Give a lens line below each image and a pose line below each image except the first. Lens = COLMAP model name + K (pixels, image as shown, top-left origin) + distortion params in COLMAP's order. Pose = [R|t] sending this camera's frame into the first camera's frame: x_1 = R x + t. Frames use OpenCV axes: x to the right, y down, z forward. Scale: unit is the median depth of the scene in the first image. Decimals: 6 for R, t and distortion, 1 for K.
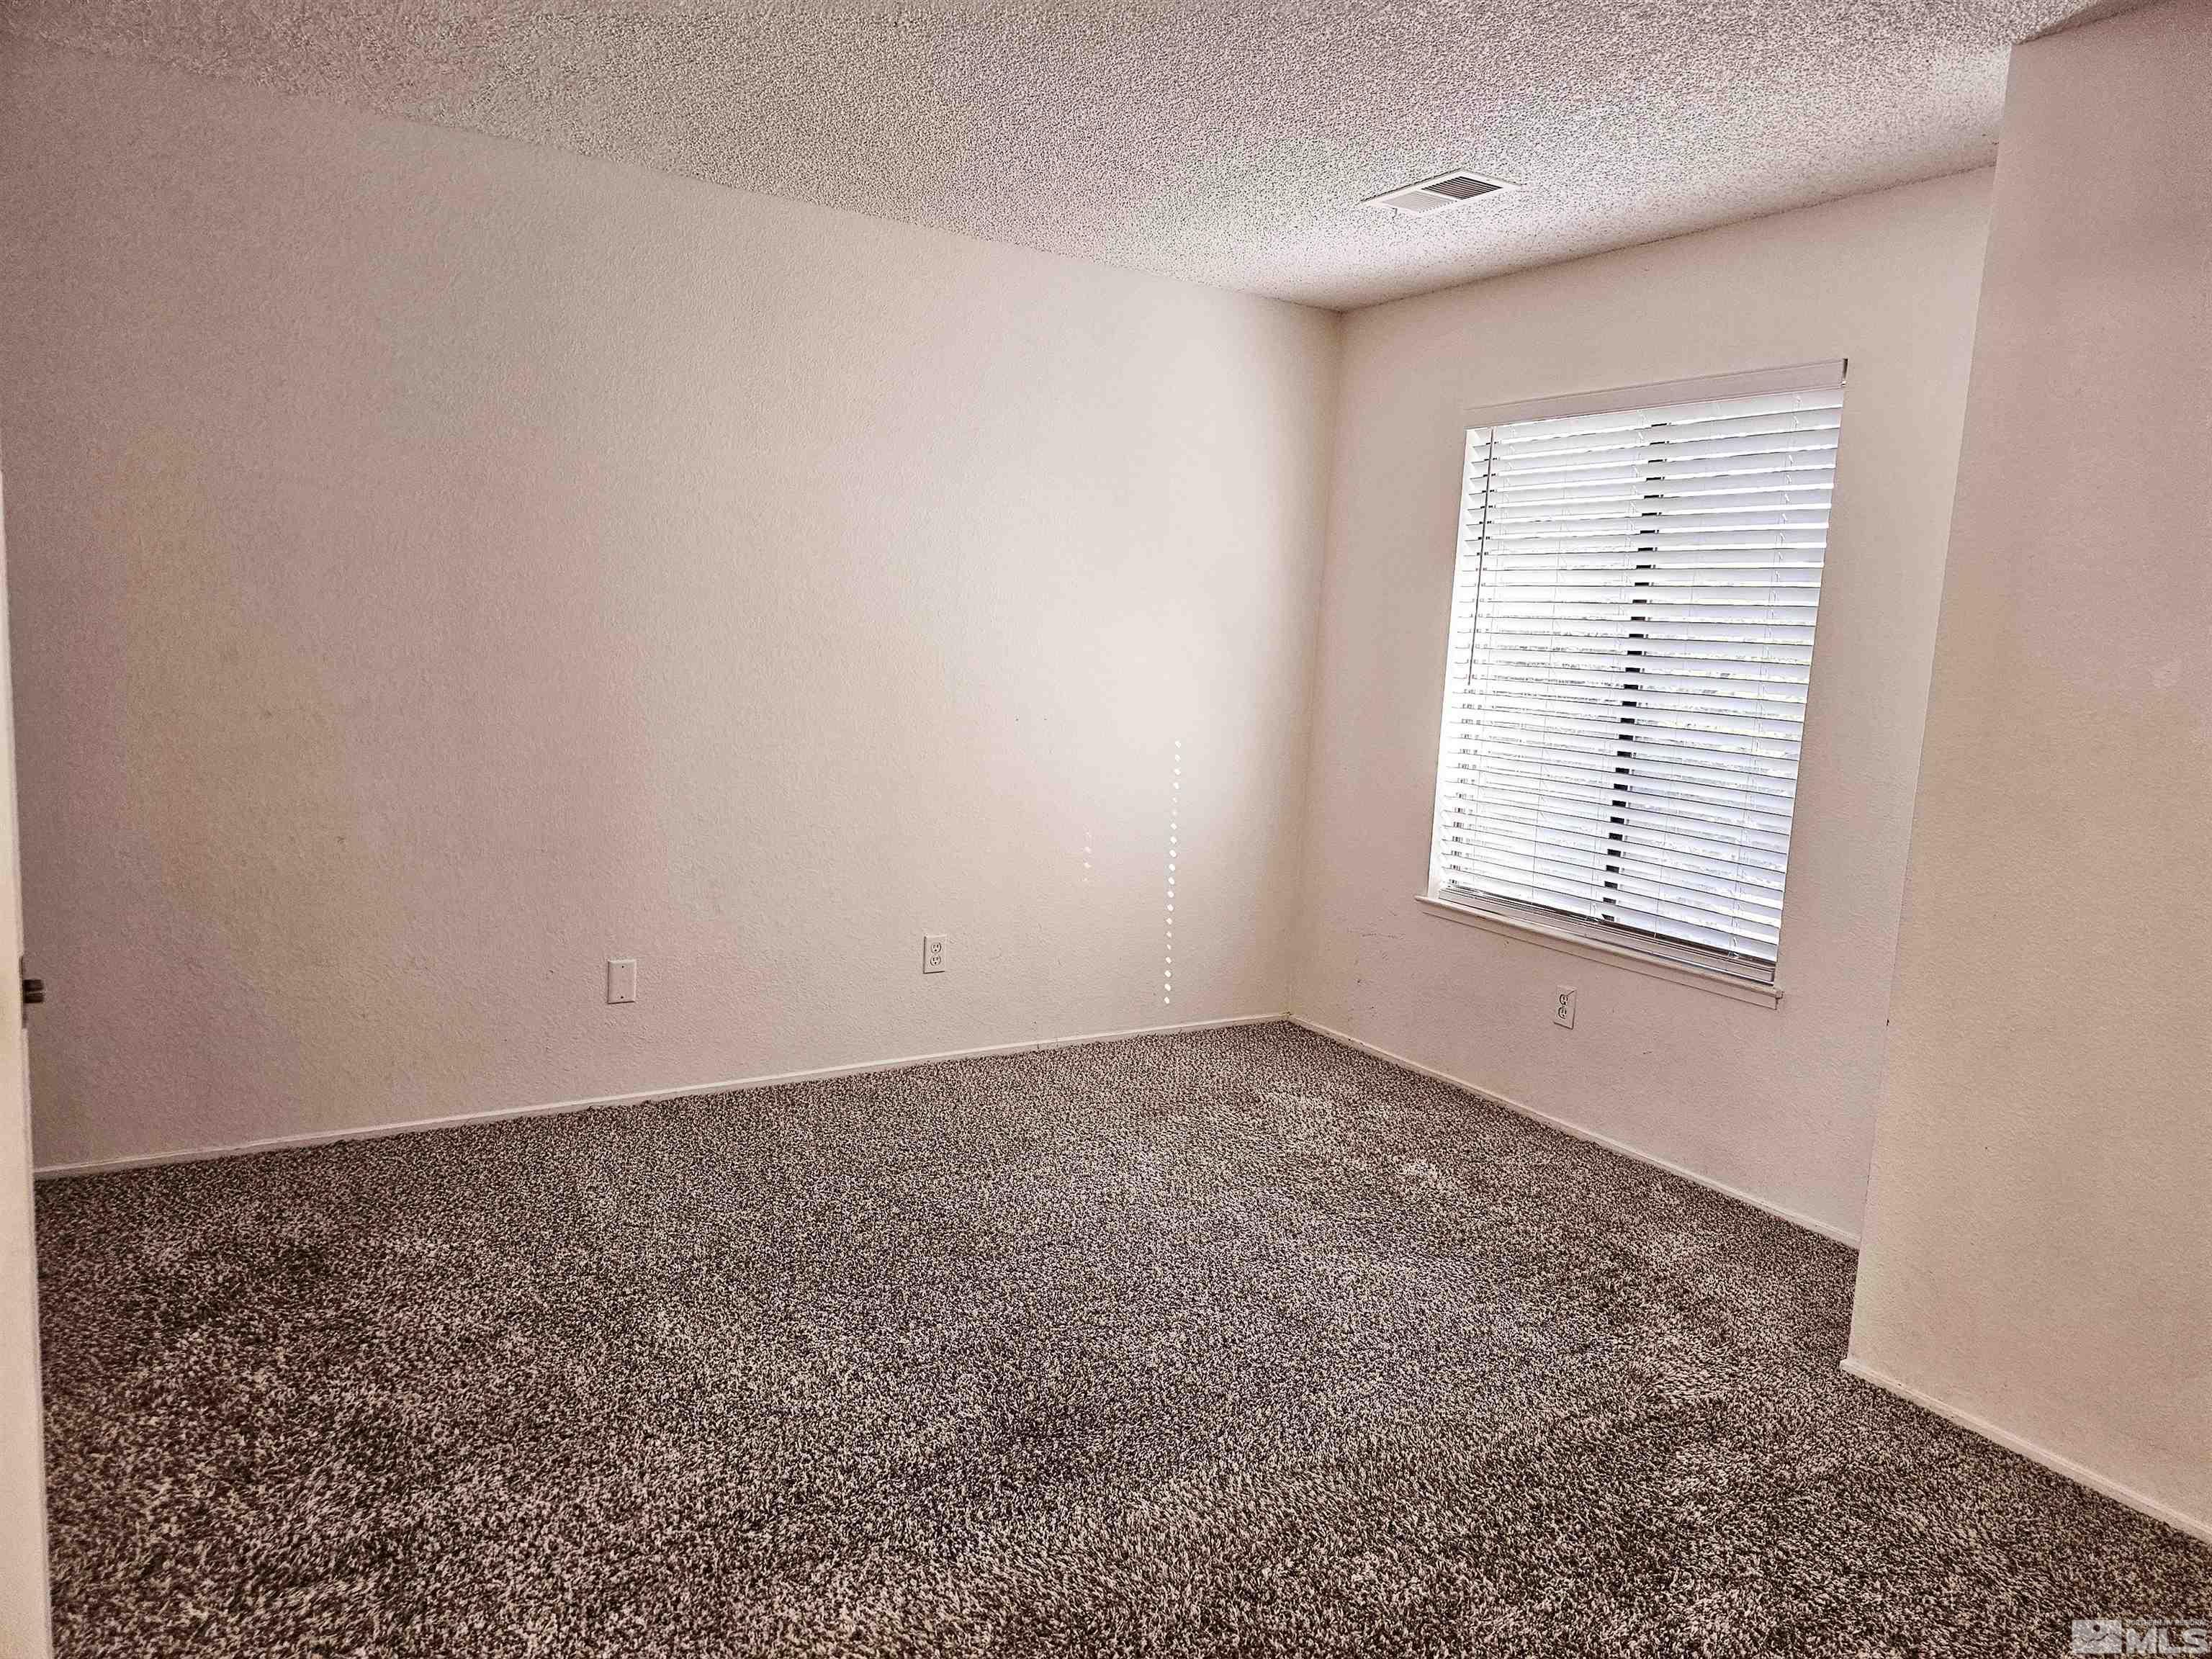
lens RADIAL K [[1481.6, 0, 1119.7], [0, 1481.6, 818.4], [0, 0, 1]] dist [0.064391, -0.029785]
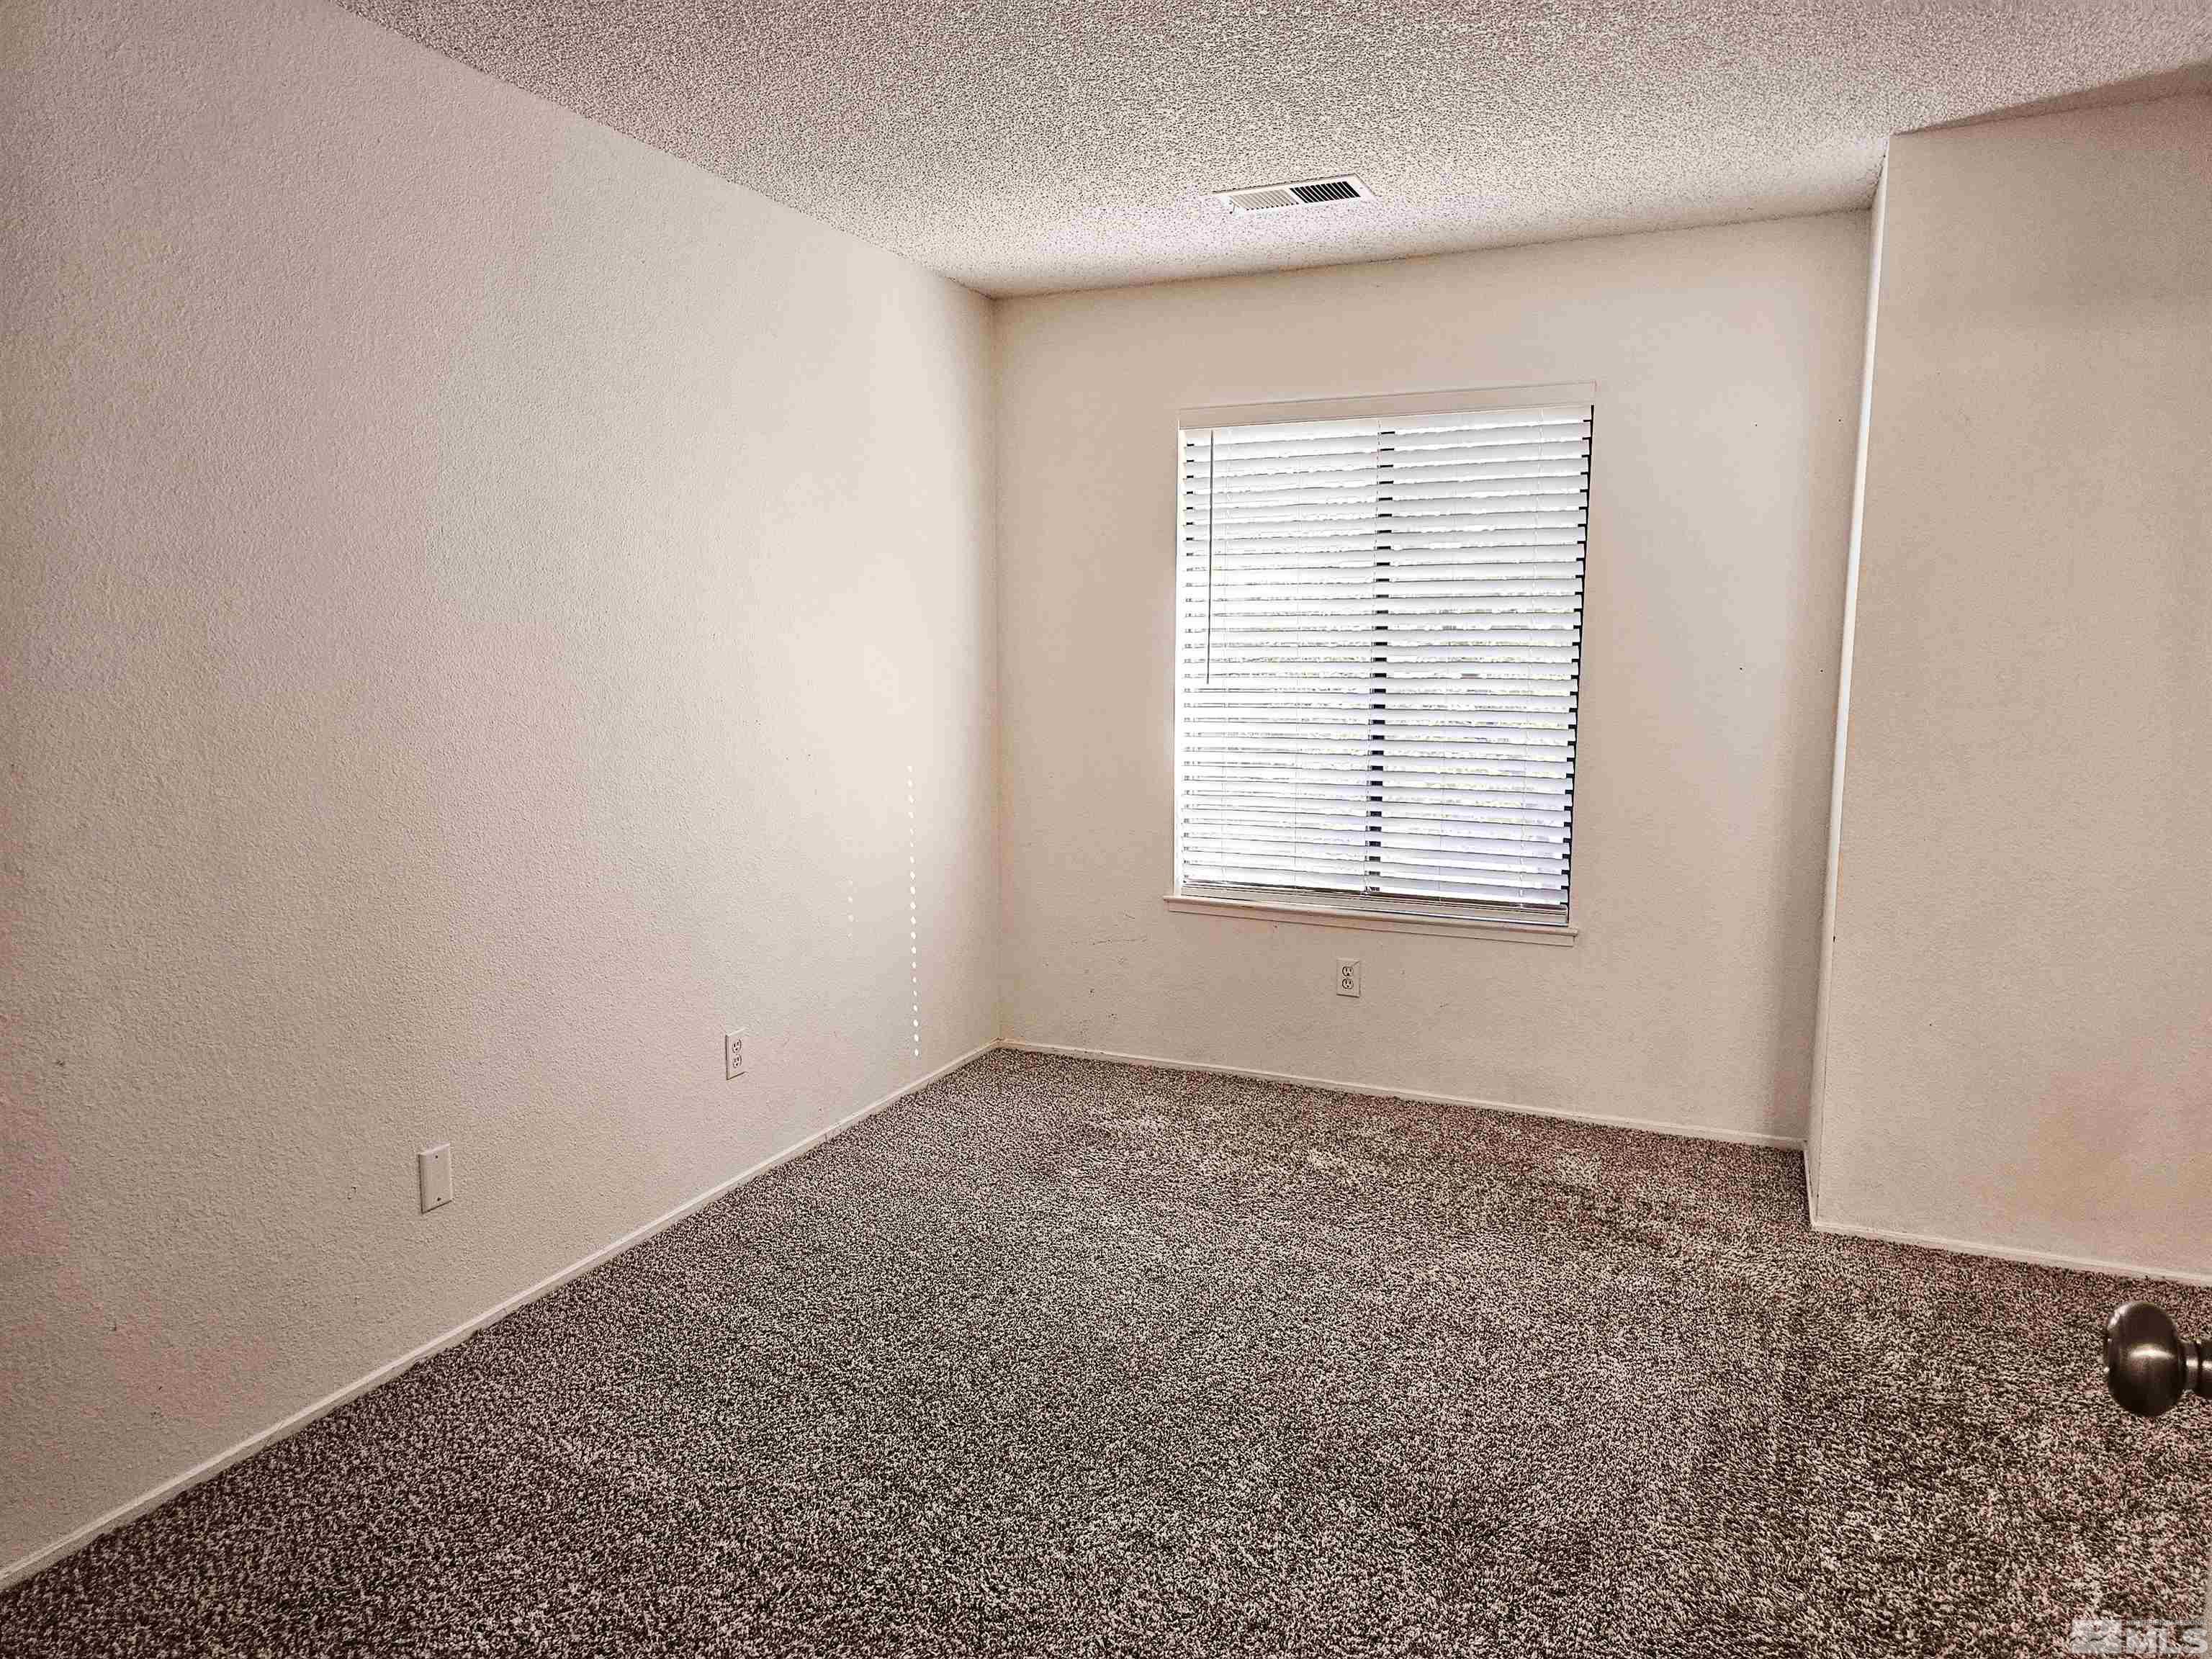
lens RADIAL K [[1481.6, 0, 1115.6], [0, 1481.6, 836.9], [0, 0, 1]] dist [0.064391, -0.029785]
pose [[0.827651, -0.125926, 0.546933, -0.409742], [0.113591, 0.991920, 0.056488, -0.053083], [-0.549628, 0.015375, 0.835268, 0.203694]]
